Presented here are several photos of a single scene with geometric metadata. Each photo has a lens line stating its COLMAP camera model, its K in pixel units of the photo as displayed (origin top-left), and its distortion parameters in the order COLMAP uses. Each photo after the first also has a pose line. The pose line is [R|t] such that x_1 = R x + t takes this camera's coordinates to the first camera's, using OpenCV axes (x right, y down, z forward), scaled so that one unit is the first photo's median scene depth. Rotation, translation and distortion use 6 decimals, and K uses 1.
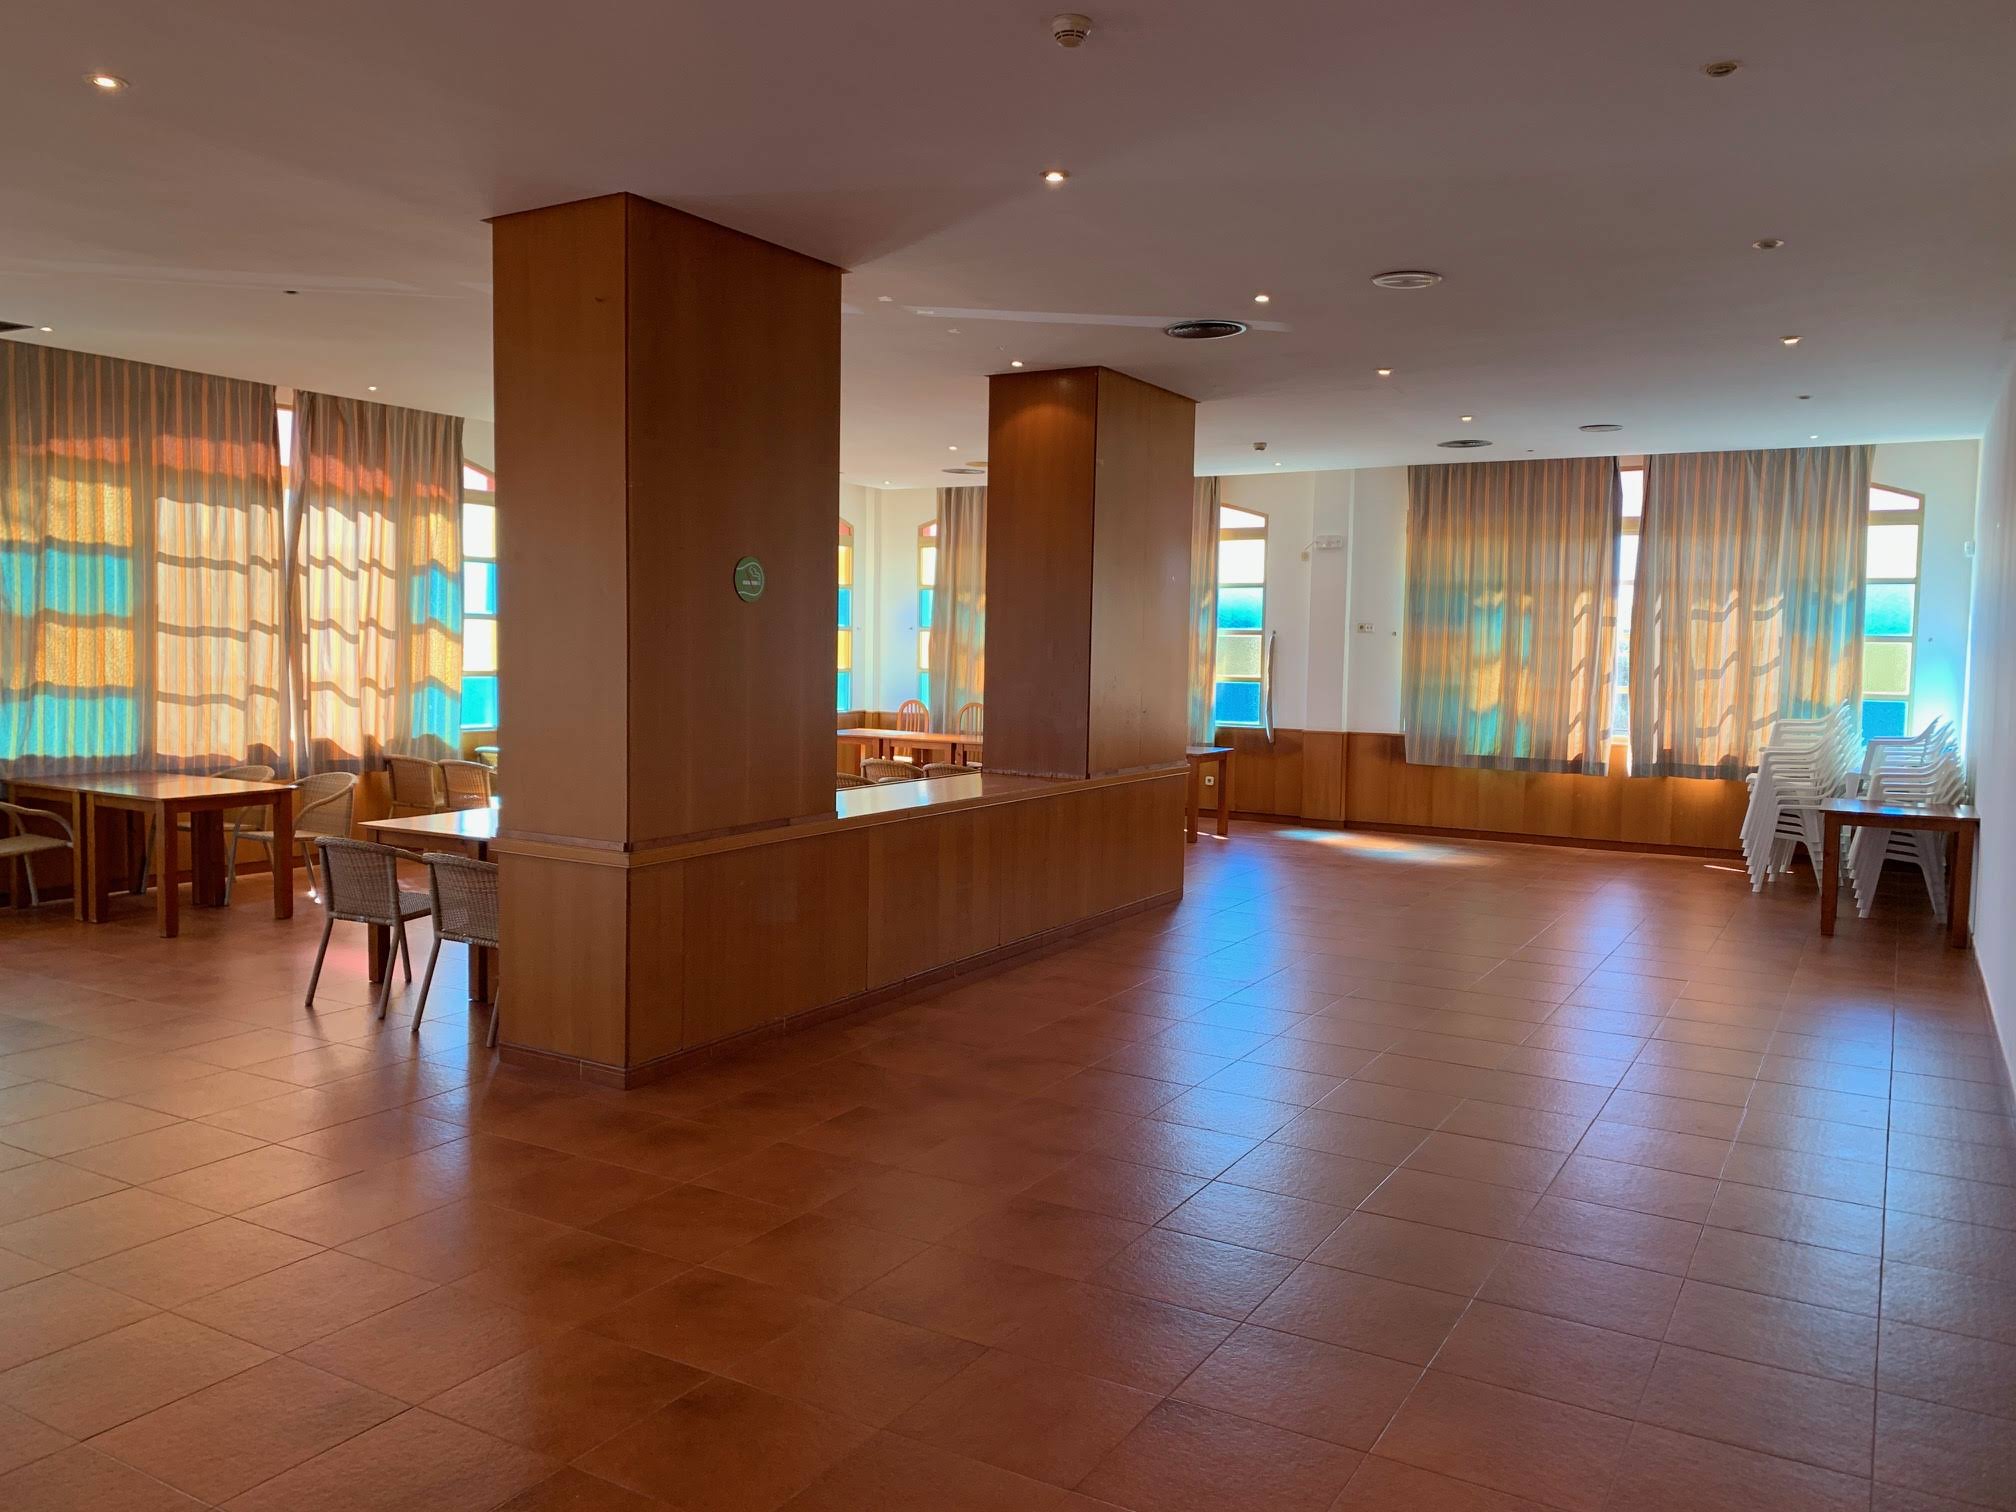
lens RADIAL K [[1559.7, 0, 1014.7], [0, 1559.7, 753.2], [0, 0, 1]] dist [-0.071586, -0.007893]
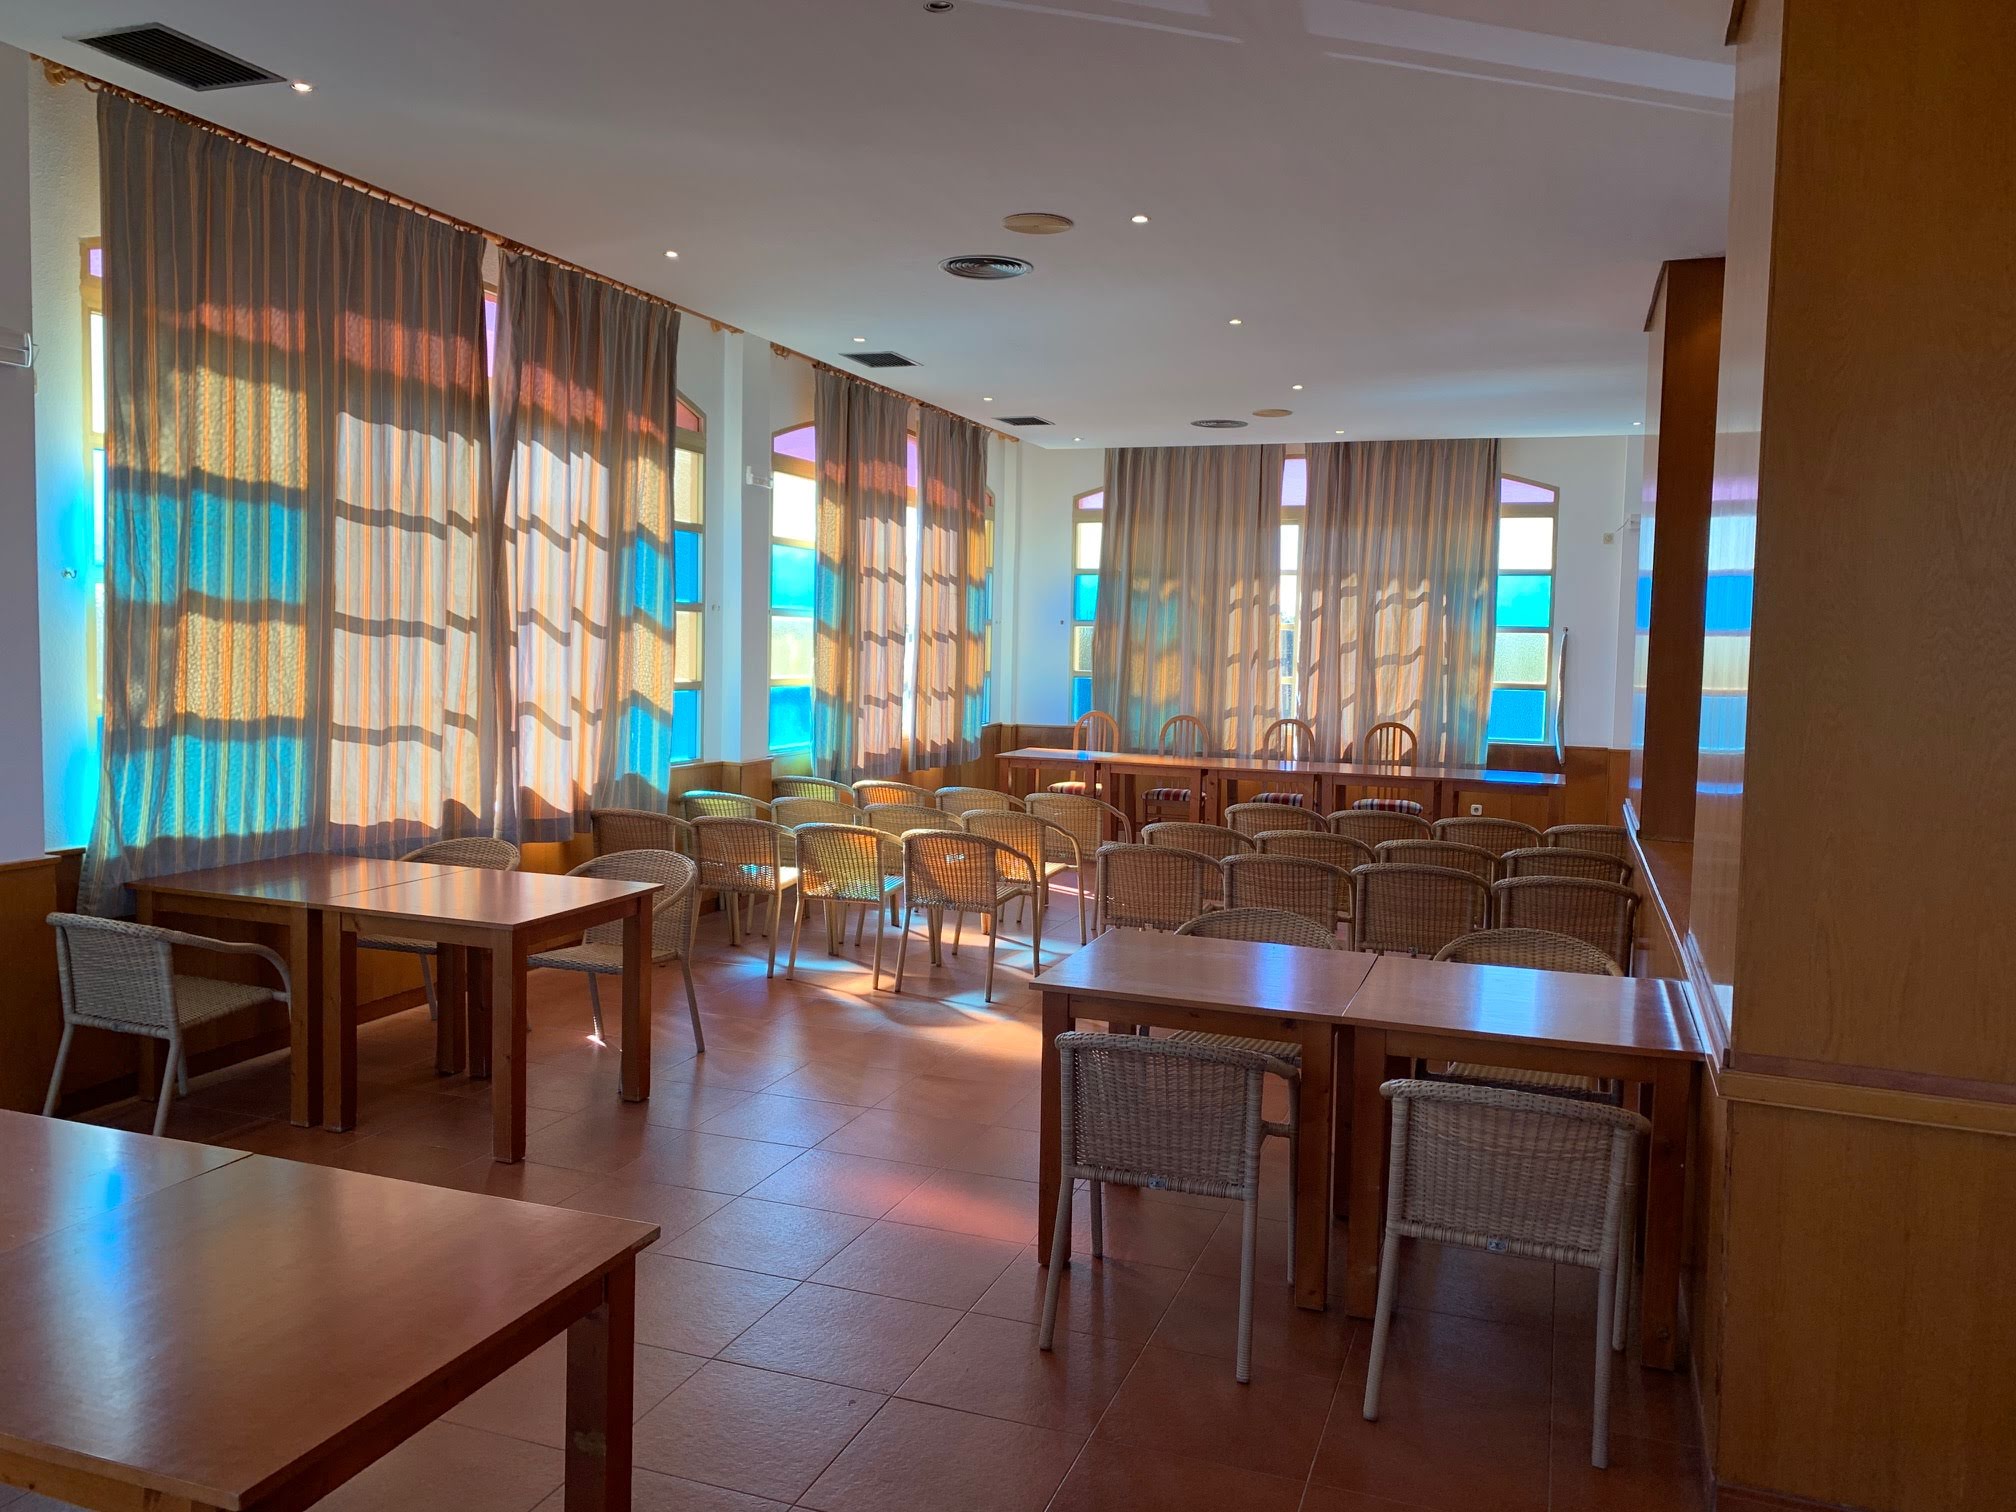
lens RADIAL K [[1559.7, 0, 933.5], [0, 1559.7, 747.4], [0, 0, 1]] dist [-0.071586, -0.007893]
pose [[0.987642, -0.010085, 0.156404, -0.394435], [0.009226, 0.999938, 0.006219, -0.030910], [-0.156457, -0.004699, 0.987674, 0.317788]]
